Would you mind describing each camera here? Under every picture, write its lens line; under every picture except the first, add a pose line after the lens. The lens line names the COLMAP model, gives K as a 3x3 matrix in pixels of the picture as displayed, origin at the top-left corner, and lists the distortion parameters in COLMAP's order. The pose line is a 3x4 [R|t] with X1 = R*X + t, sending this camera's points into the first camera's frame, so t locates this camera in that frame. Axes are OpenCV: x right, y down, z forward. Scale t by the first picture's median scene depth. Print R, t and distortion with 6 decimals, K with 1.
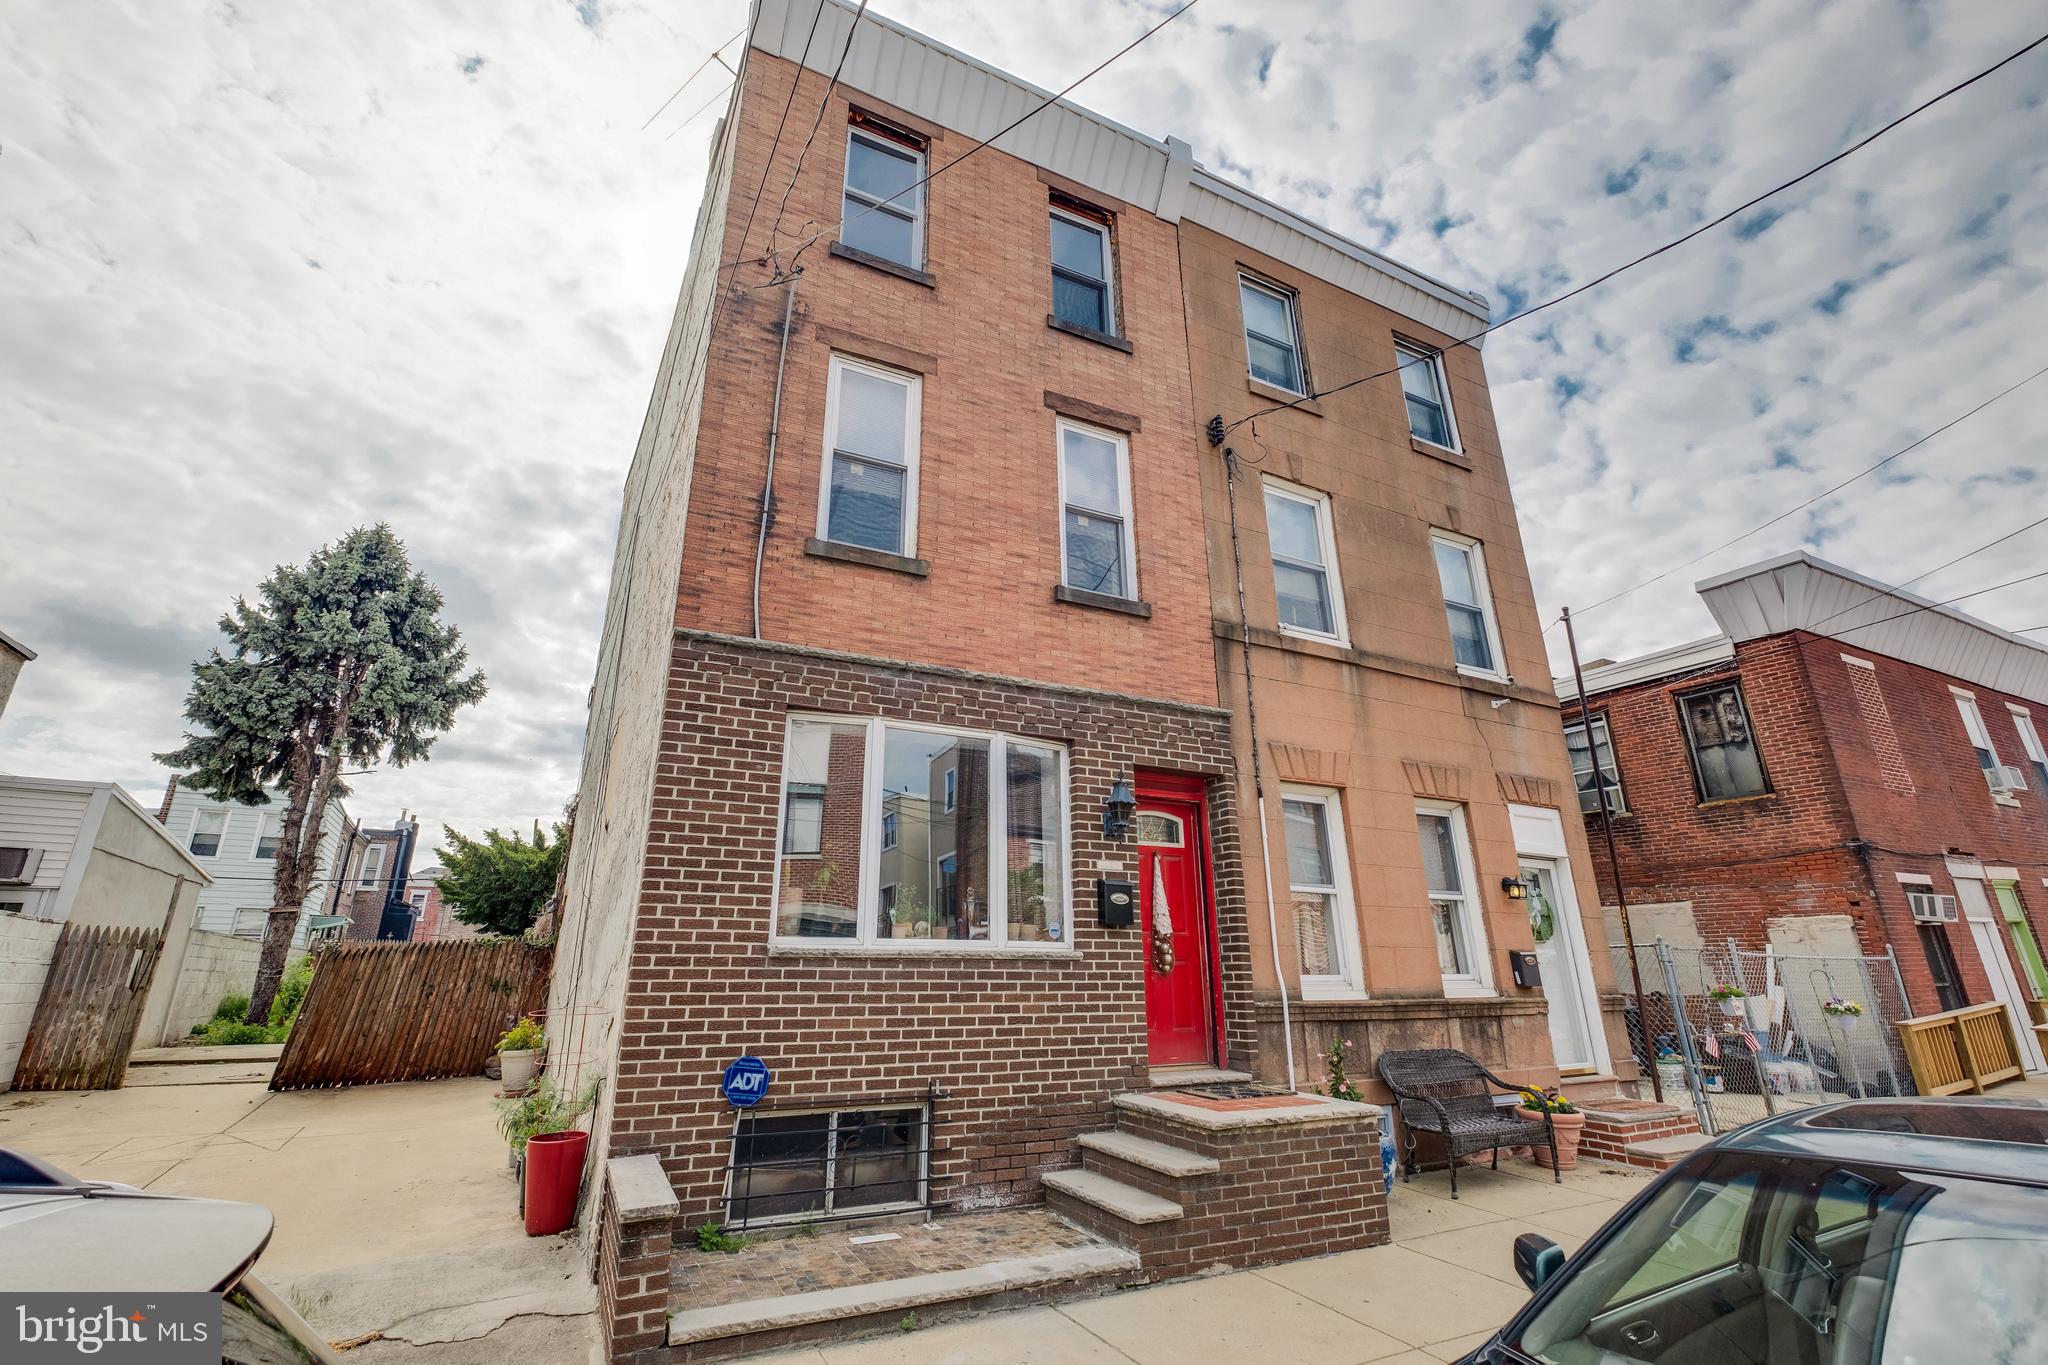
lens RADIAL K [[901.8, 0, 943.9], [0, 901.8, 650.9], [0, 0, 1]] dist [0.002997, 0.000279]
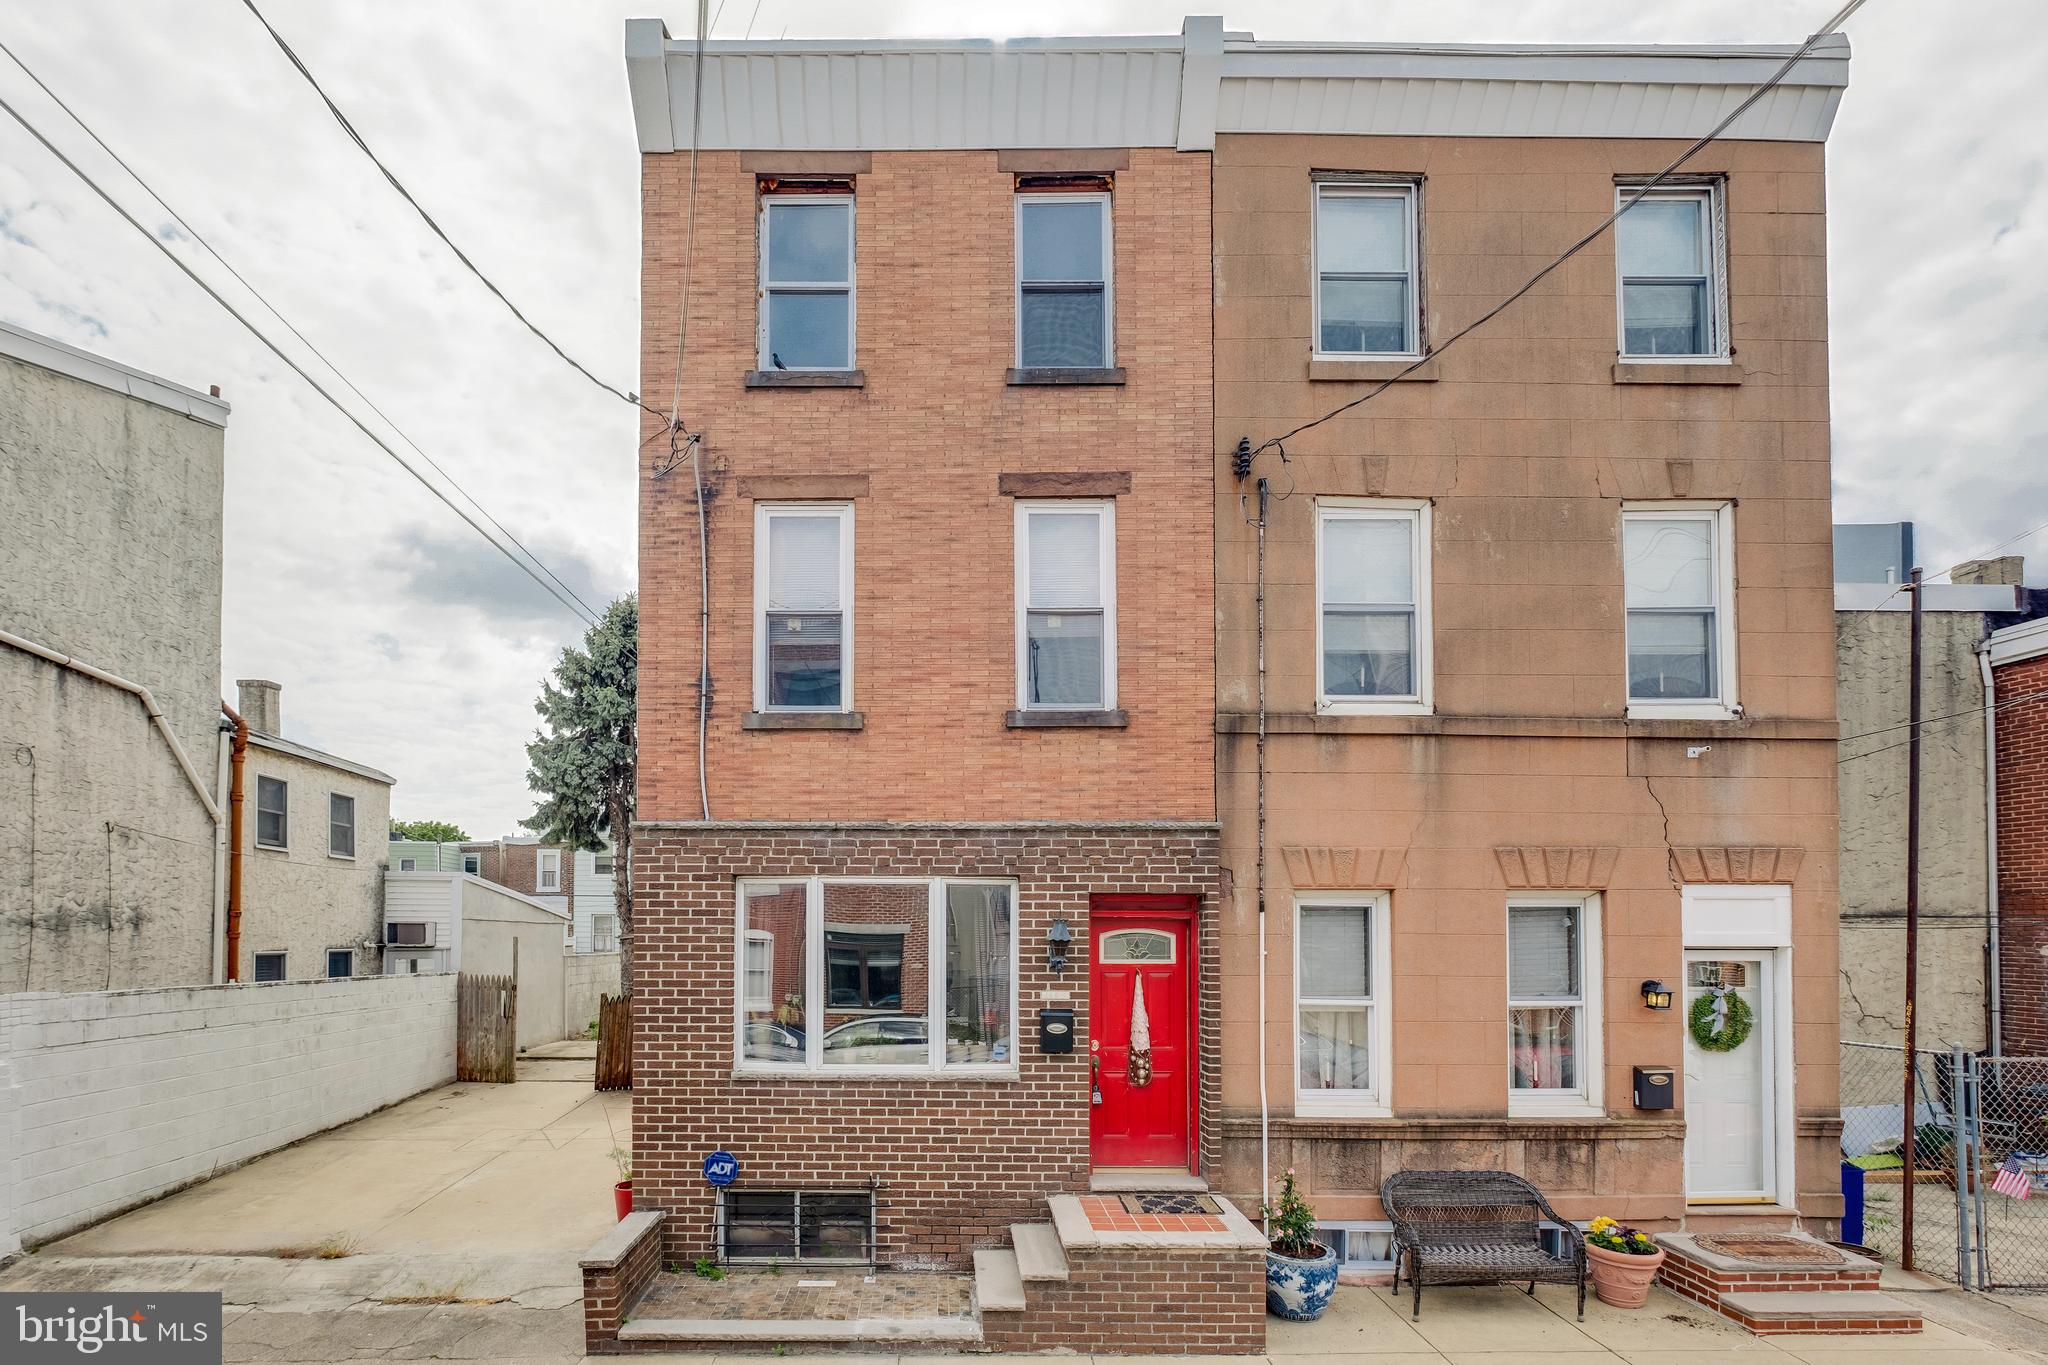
lens RADIAL K [[1012.1, 0, 911.9], [0, 1012.1, 900.3], [0, 0, 1]] dist [0.001666, -0.000599]
pose [[0.895520, -0.012139, -0.444855, 0.570432], [0.153152, 0.946974, 0.282462, -0.225143], [0.417838, -0.321081, 0.849893, -0.022176]]
